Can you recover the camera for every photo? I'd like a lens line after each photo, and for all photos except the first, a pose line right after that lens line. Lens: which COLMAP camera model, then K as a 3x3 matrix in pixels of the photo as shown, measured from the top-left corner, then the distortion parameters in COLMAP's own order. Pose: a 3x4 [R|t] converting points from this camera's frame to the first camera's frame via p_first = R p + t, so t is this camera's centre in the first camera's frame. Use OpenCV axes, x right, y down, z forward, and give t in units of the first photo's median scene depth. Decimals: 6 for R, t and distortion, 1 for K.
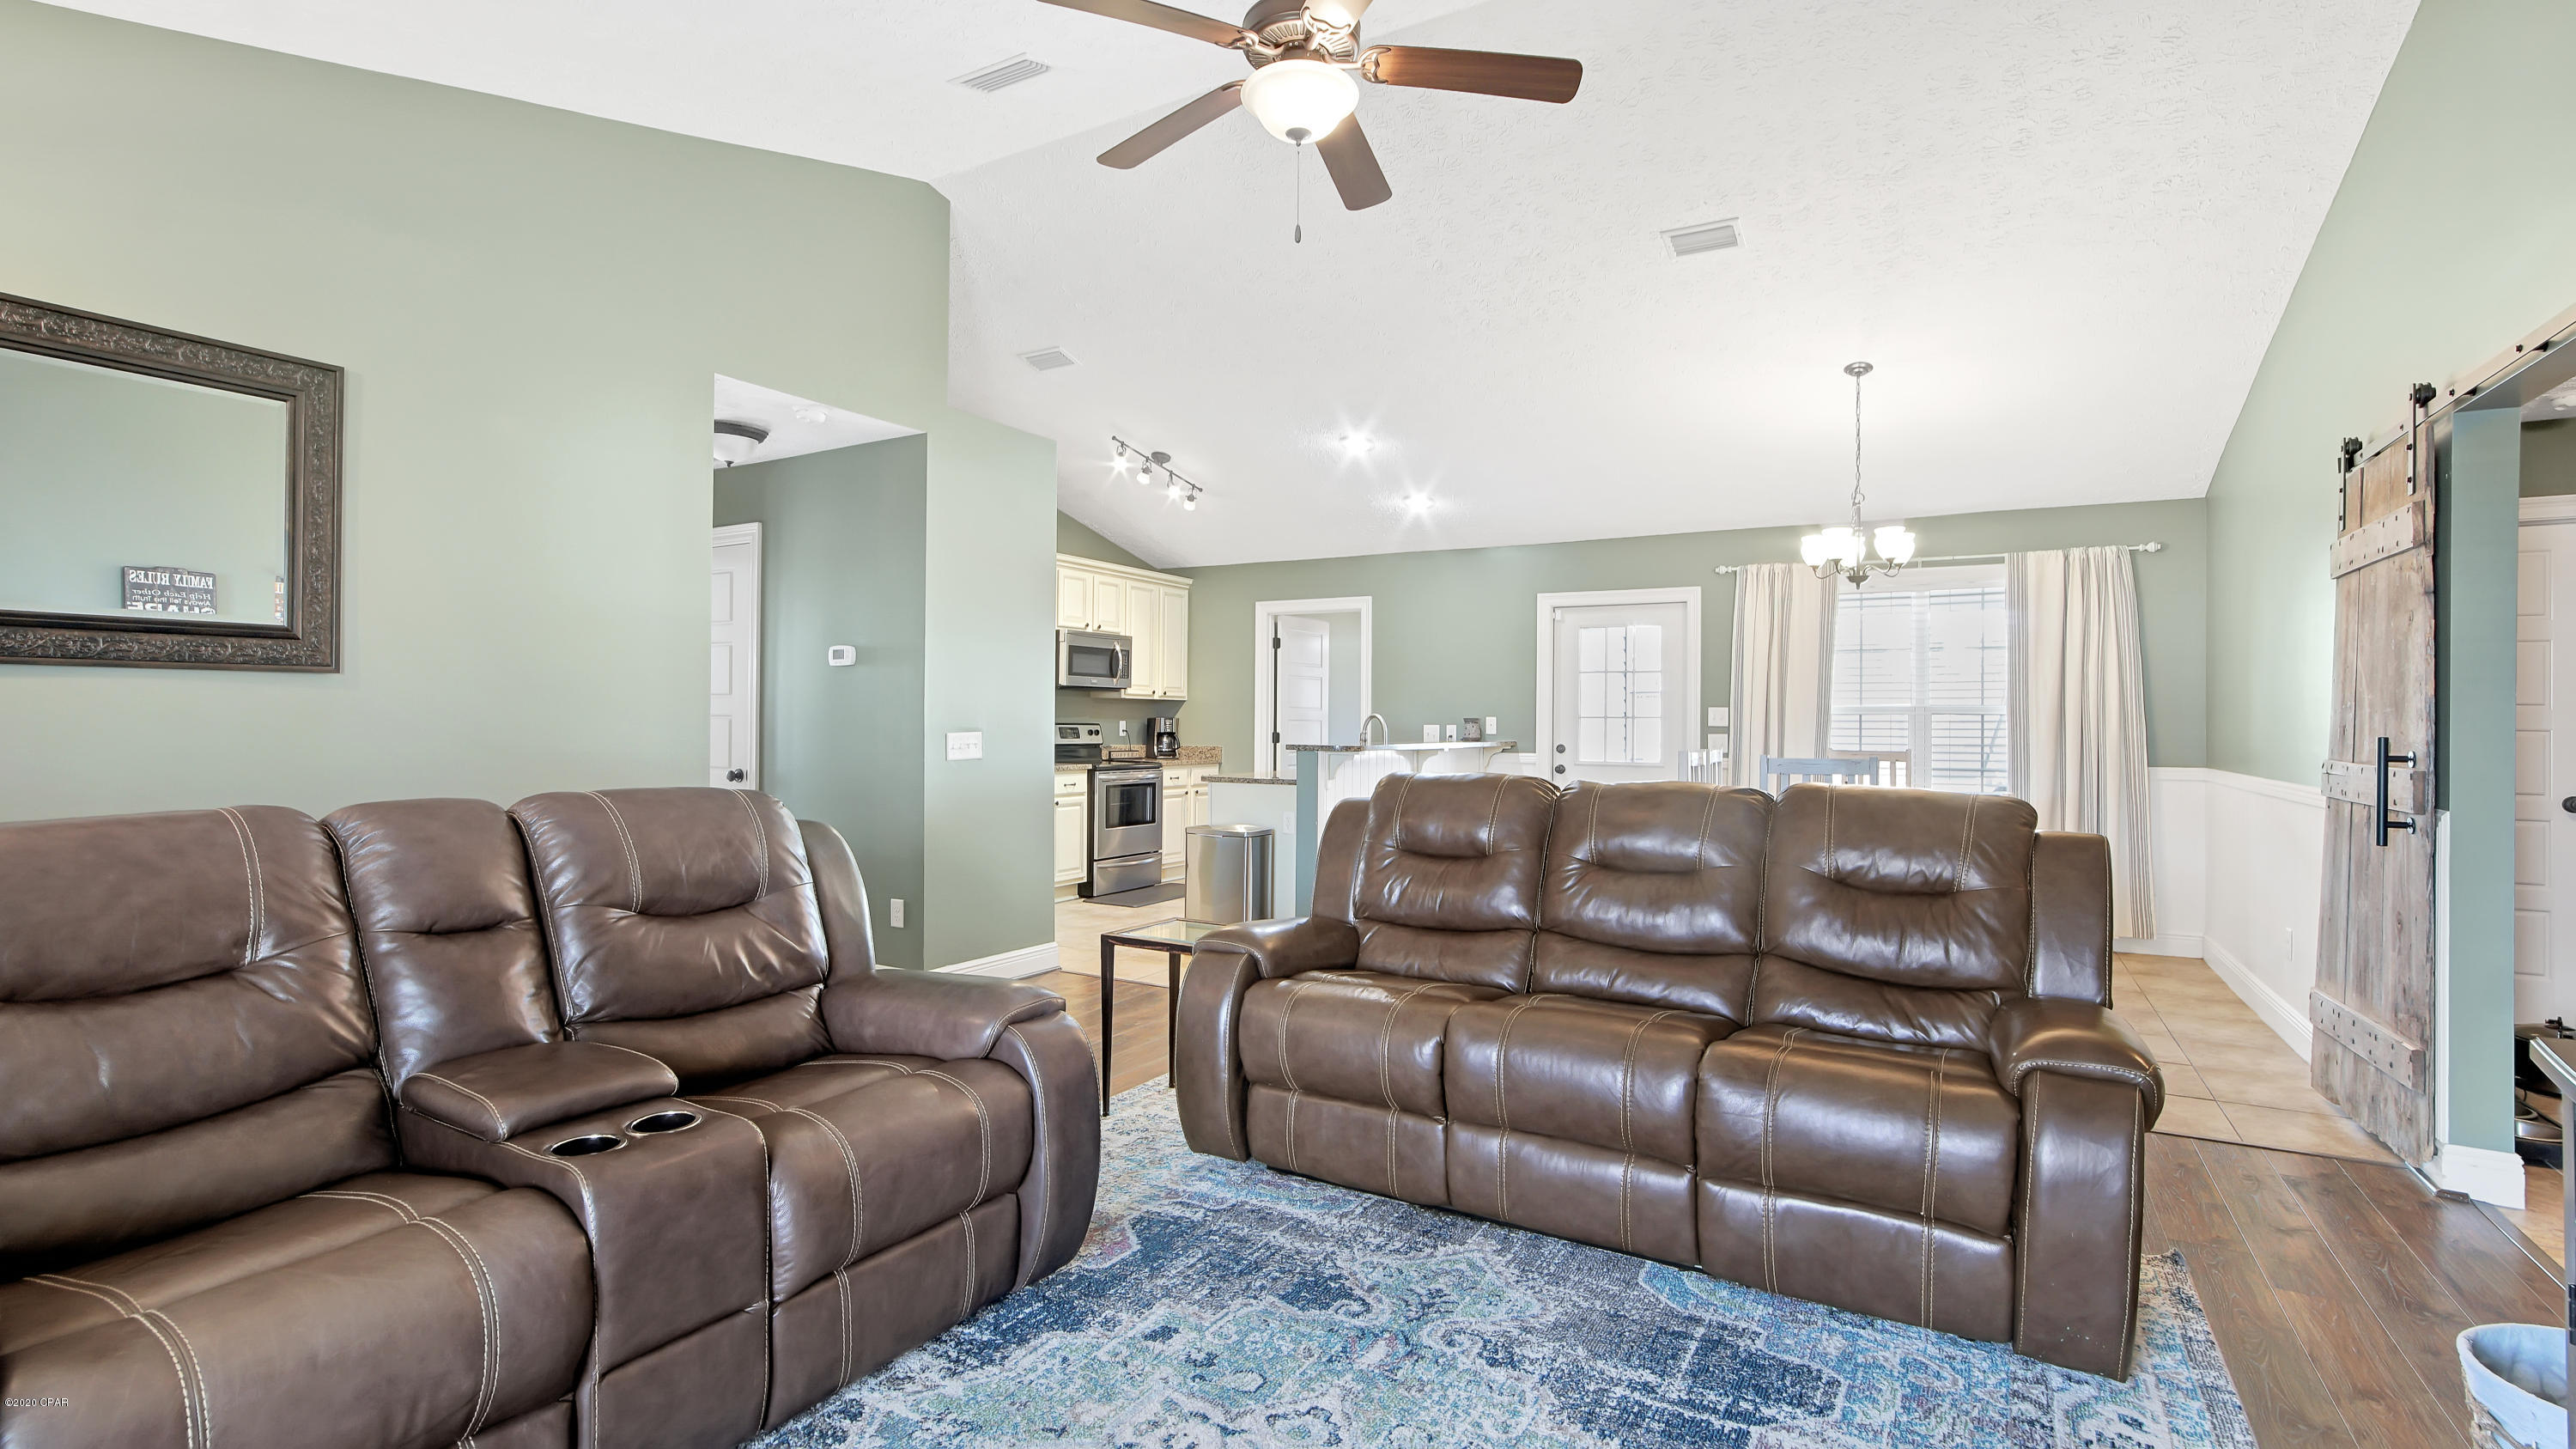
lens RADIAL K [[1197.5, 0, 1287.7], [0, 1197.5, 700.8], [0, 0, 1]] dist [-0.021867, 0.003870]
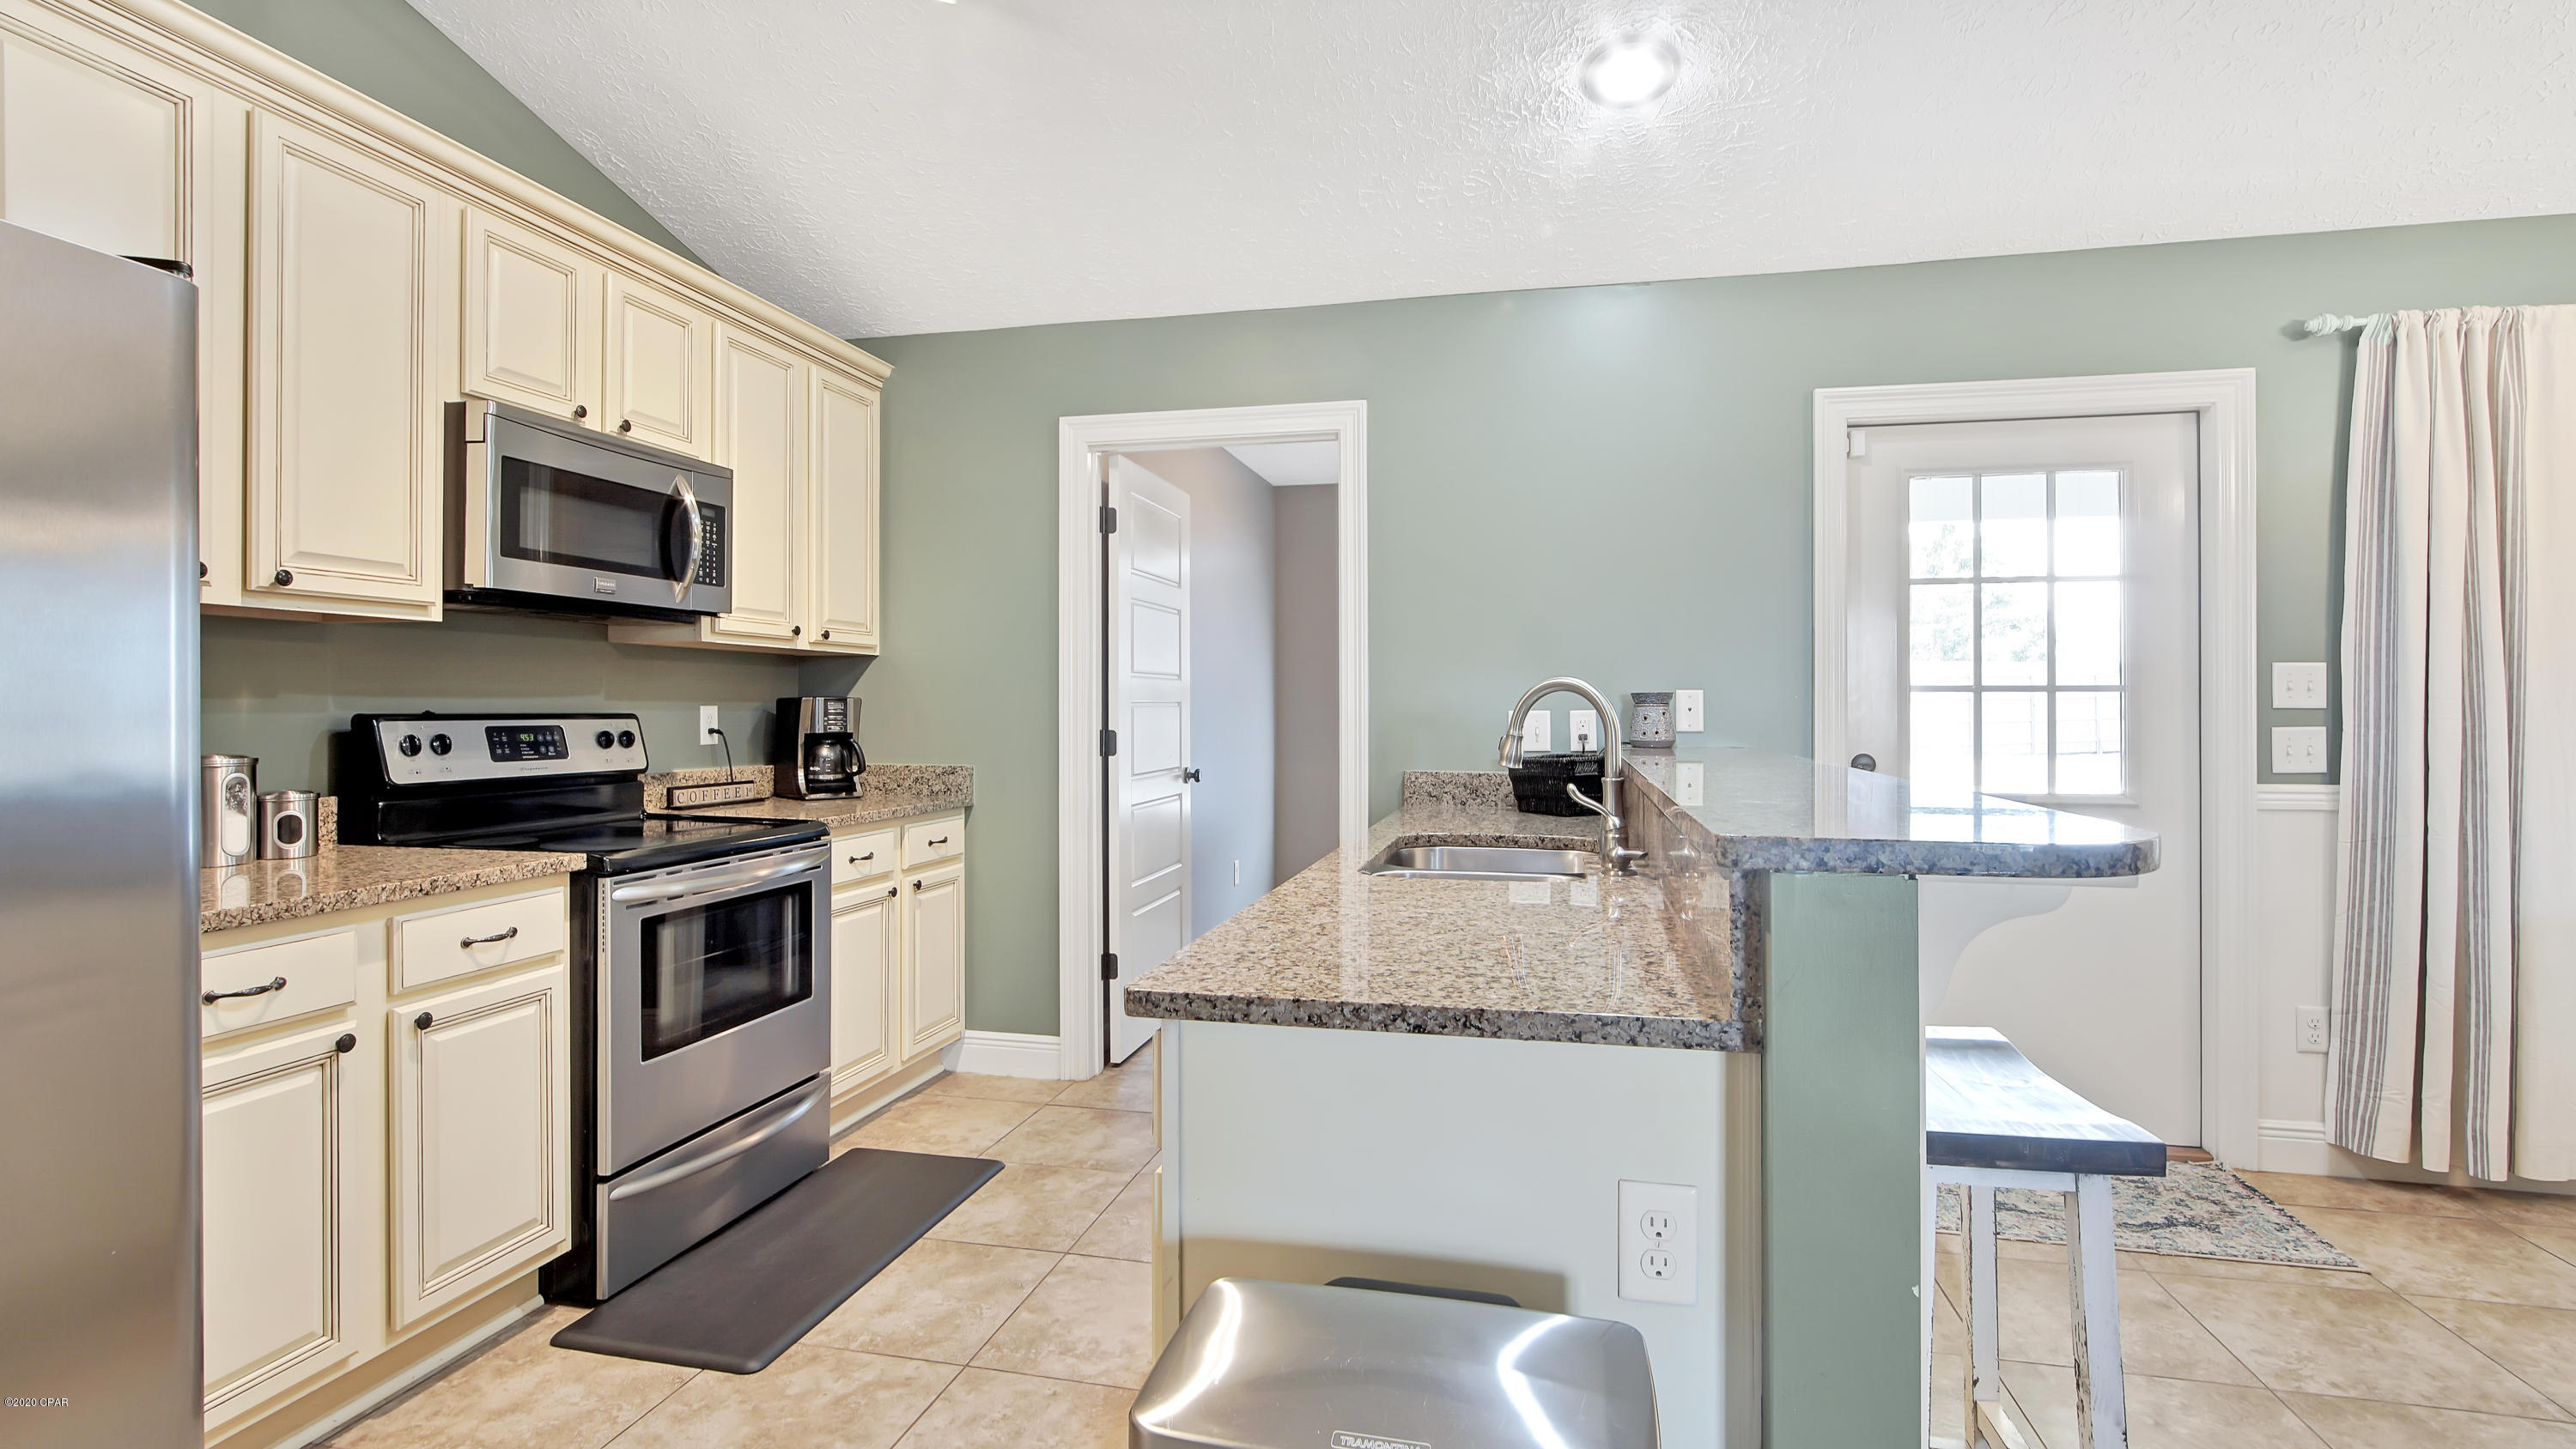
lens RADIAL K [[1197.1, 0, 1310.3], [0, 1197.1, 705.9], [0, 0, 1]] dist [-0.021867, 0.003870]
pose [[0.950166, -0.008510, 0.311628, -0.085078], [0.002693, 0.999814, 0.019094, 0.011491], [-0.311732, -0.017303, 0.950012, 0.667705]]
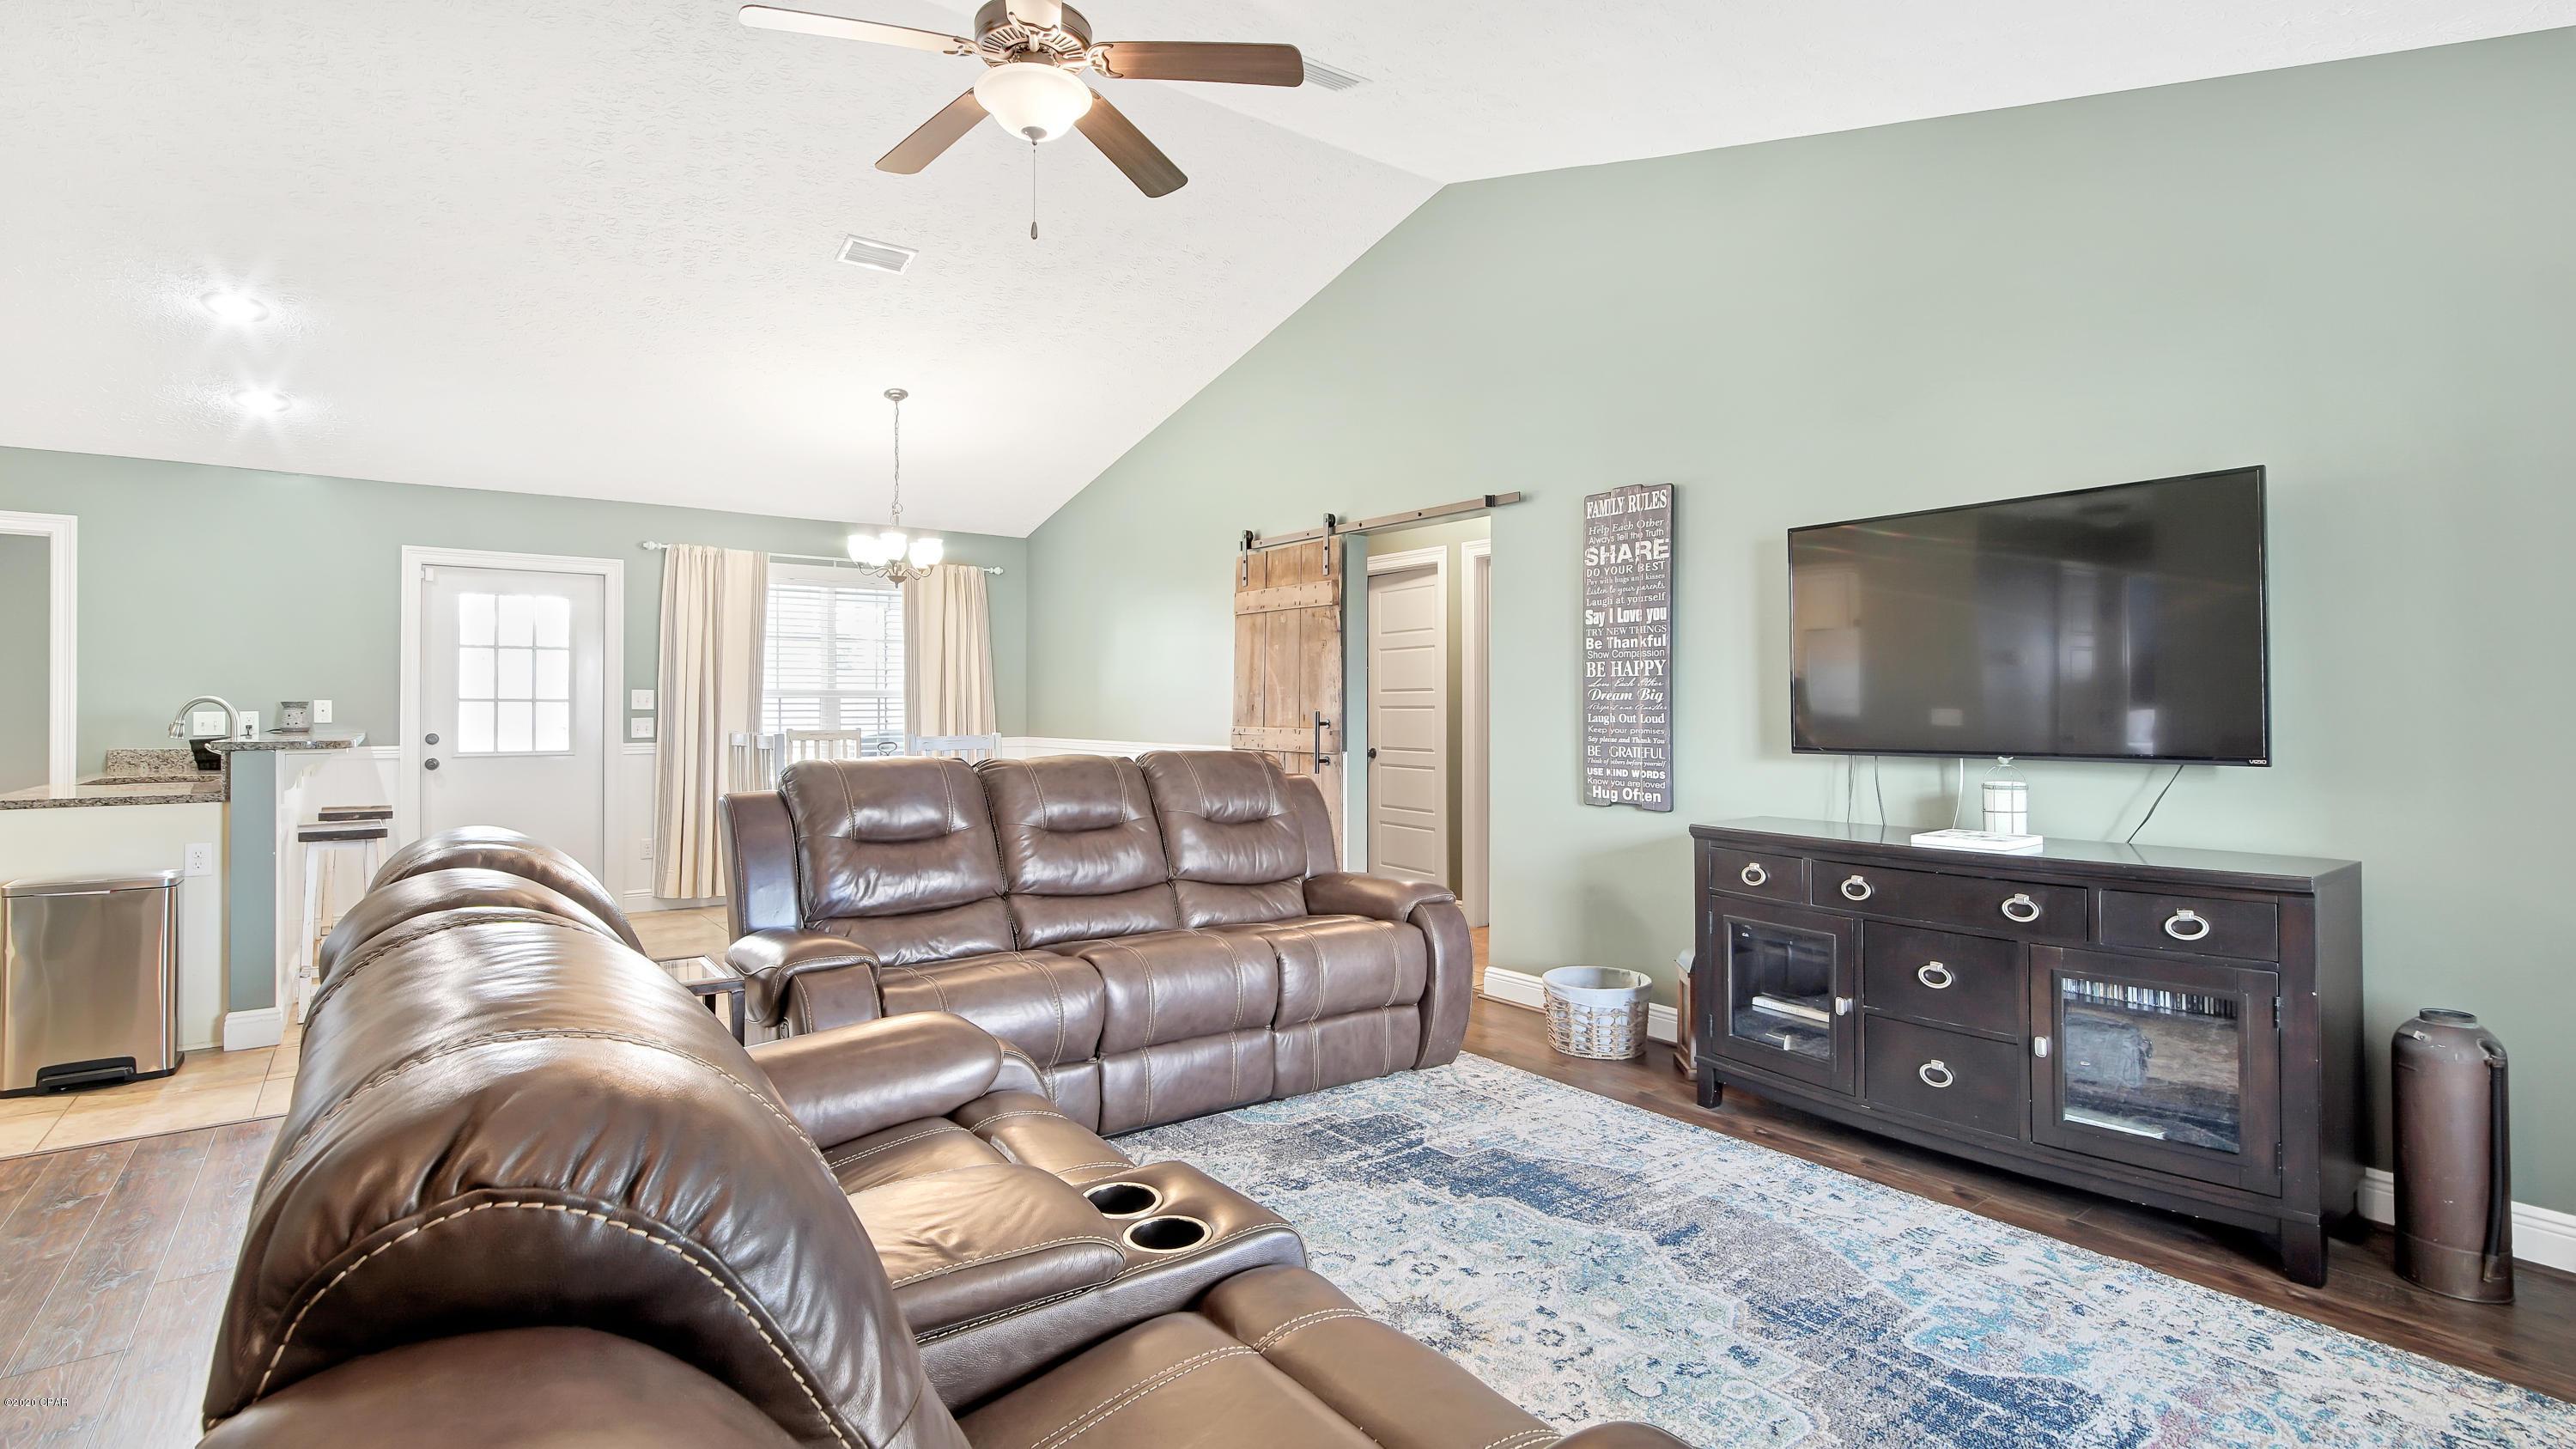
lens RADIAL K [[1197.5, 0, 1301.8], [0, 1197.5, 701.1], [0, 0, 1]] dist [-0.021867, 0.003870]
pose [[0.379926, -0.004686, 0.925005, -0.297382], [-0.012440, 0.999871, 0.010175, -0.001100], [-0.924933, -0.015373, 0.379818, 0.139331]]
